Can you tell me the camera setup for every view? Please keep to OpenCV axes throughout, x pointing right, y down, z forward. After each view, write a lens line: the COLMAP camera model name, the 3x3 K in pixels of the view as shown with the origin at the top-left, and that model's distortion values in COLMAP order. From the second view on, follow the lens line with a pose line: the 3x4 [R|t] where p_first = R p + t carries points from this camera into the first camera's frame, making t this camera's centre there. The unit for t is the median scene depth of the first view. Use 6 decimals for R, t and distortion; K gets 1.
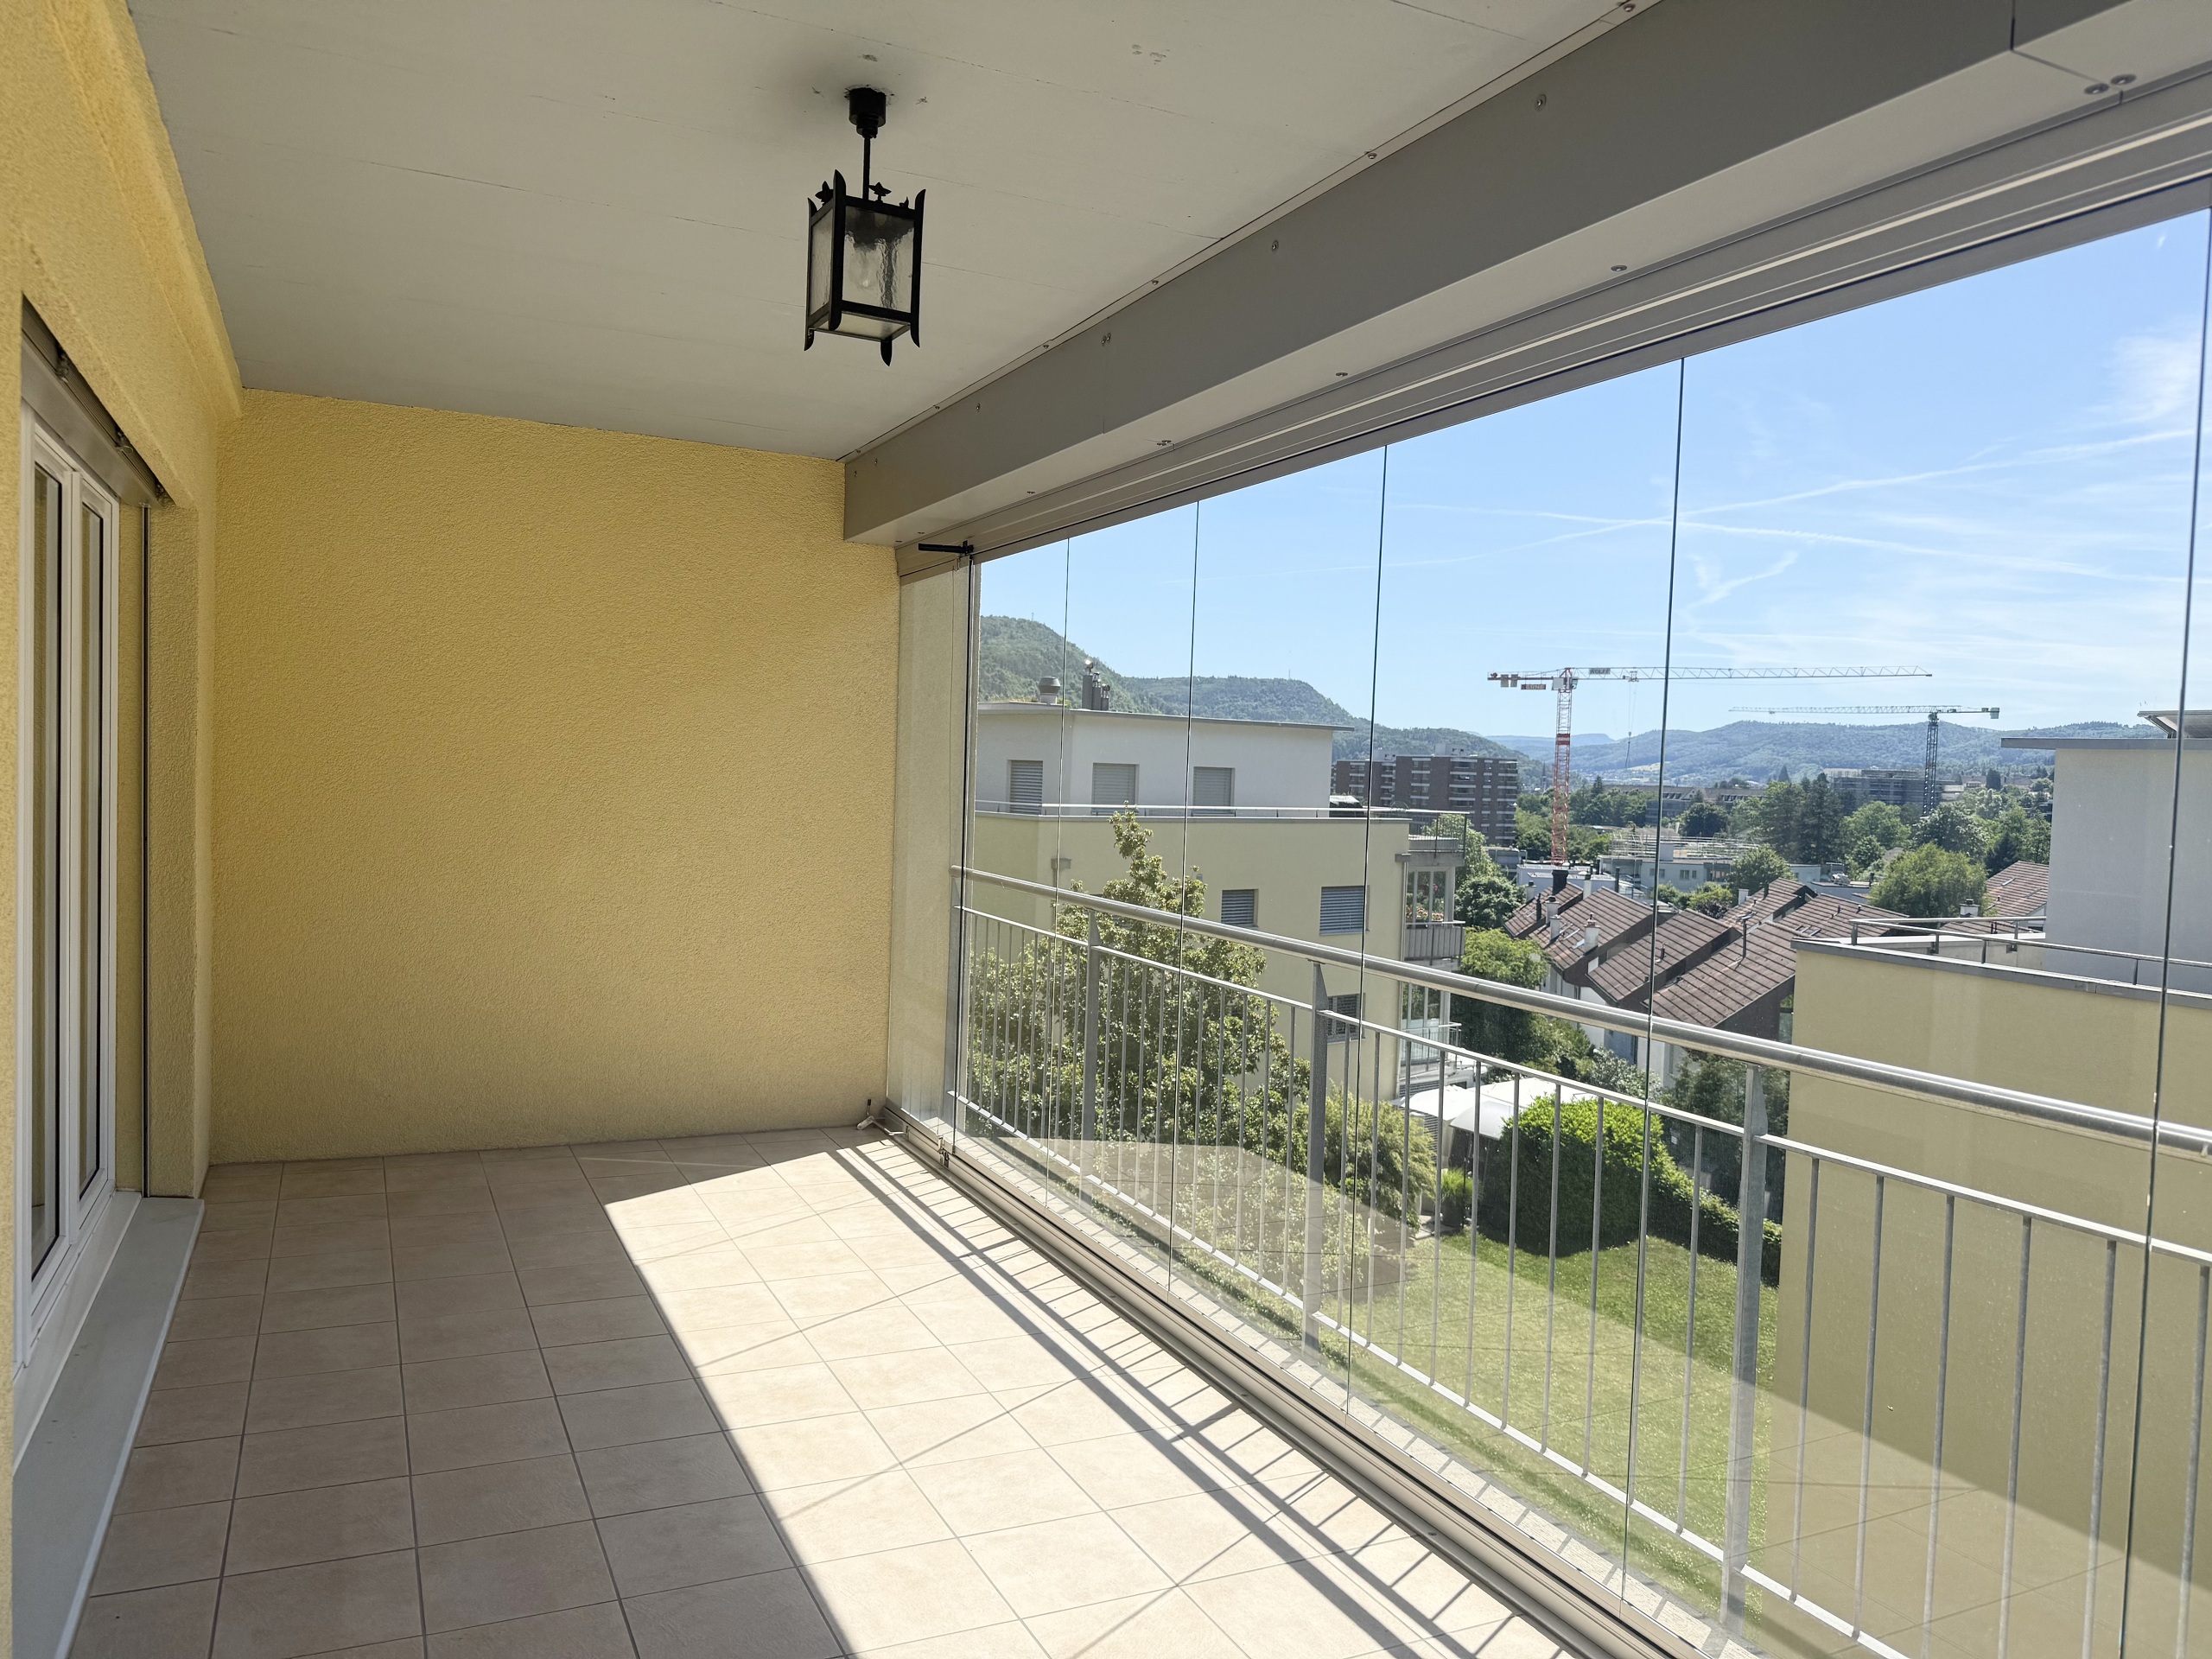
lens RADIAL K [[1556.9, 0, 1094.0], [0, 1556.9, 825.2], [0, 0, 1]] dist [0.007286, -0.003764]
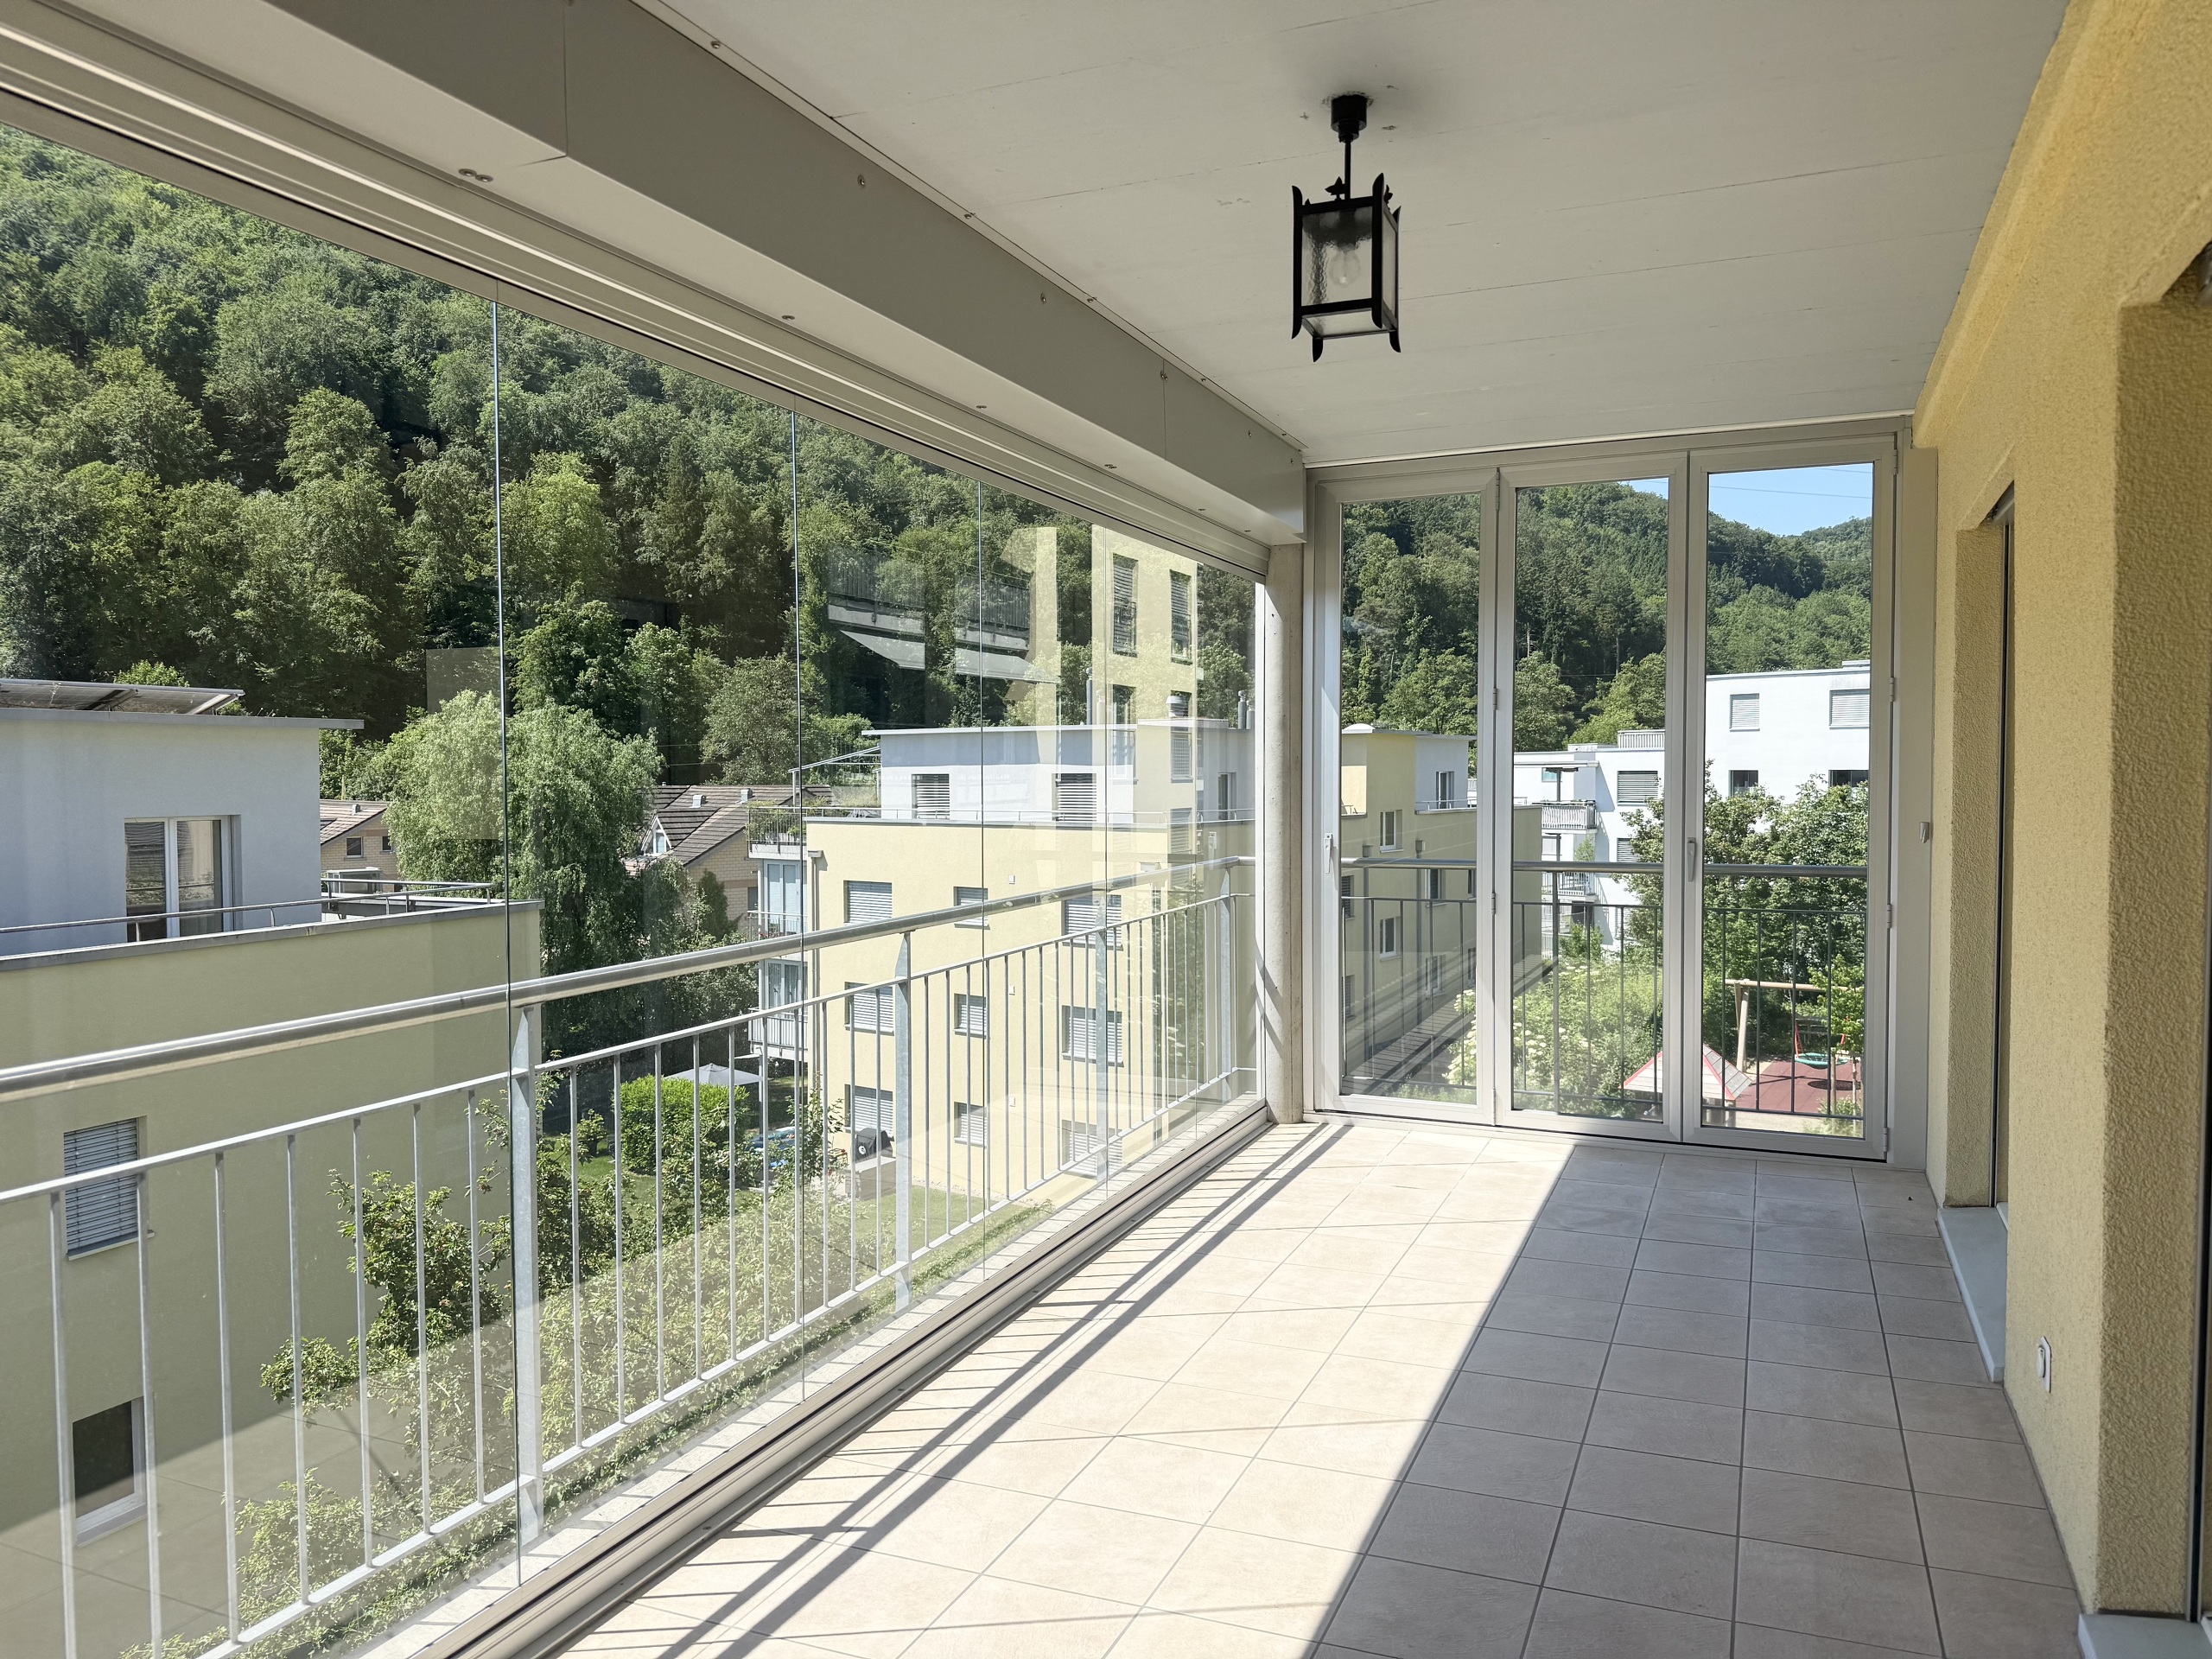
lens RADIAL K [[1556.9, 0, 1102.4], [0, 1556.9, 836.6], [0, 0, 1]] dist [0.007286, -0.003764]
pose [[-0.667527, -0.052925, 0.742702, -0.689045], [0.019342, 0.995901, 0.088353, -0.059088], [-0.744334, 0.073344, -0.663768, 1.526476]]
